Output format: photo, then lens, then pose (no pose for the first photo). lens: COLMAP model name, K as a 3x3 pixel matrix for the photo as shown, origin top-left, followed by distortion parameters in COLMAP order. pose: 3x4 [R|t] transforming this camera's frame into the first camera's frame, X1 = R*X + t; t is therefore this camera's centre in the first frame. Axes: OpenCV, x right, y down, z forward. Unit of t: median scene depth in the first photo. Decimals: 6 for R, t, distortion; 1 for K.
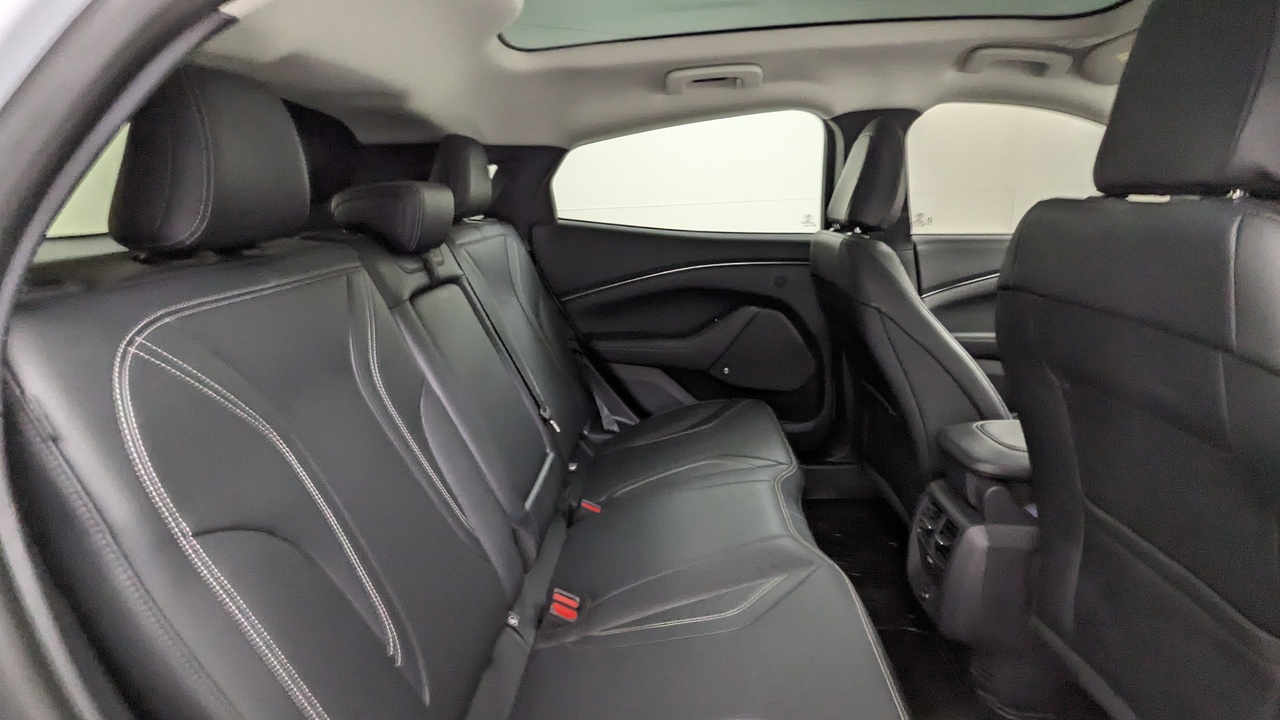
lens RADIAL K [[621.5, 0, 639.0], [0, 621.5, 359.6], [0, 0, 1]] dist [-0.008981, 0.003046]
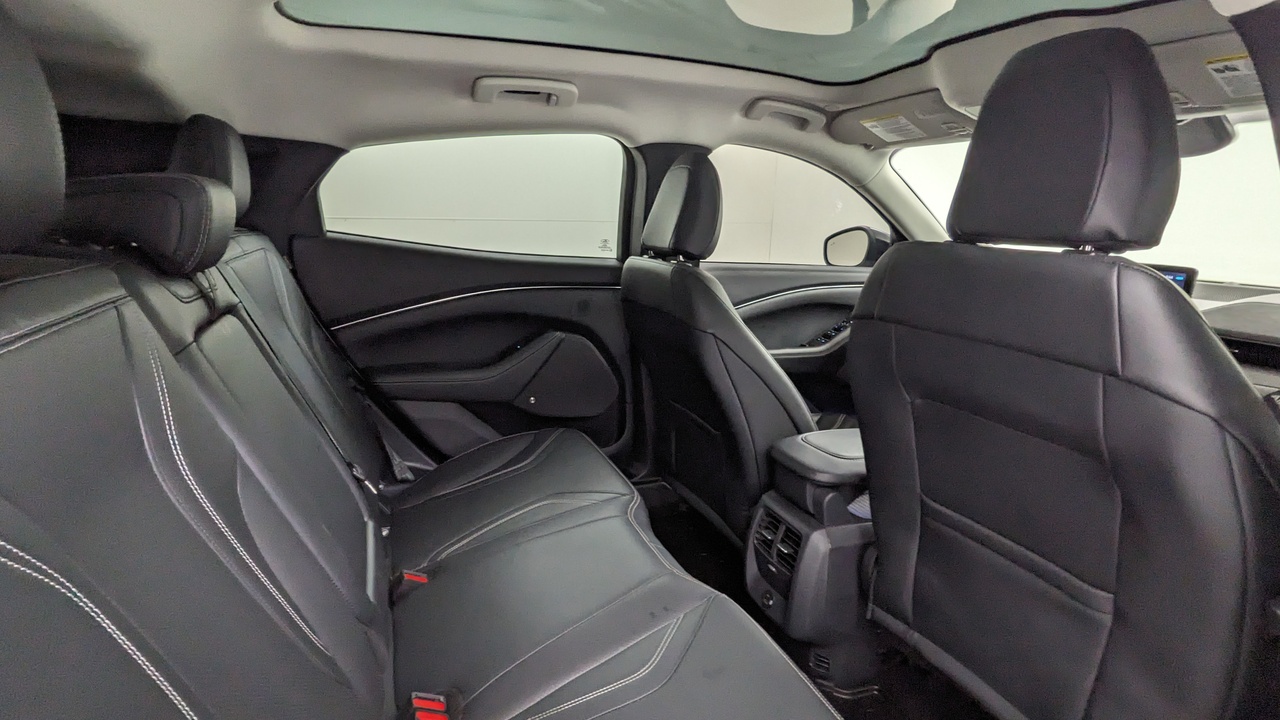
lens RADIAL K [[621.5, 0, 631.1], [0, 621.5, 356.6], [0, 0, 1]] dist [-0.008981, 0.003046]
pose [[0.898889, -0.039904, 0.436356, -0.170848], [0.053775, 0.998363, -0.019477, -0.028364], [-0.434864, 0.040973, 0.899564, 0.110905]]
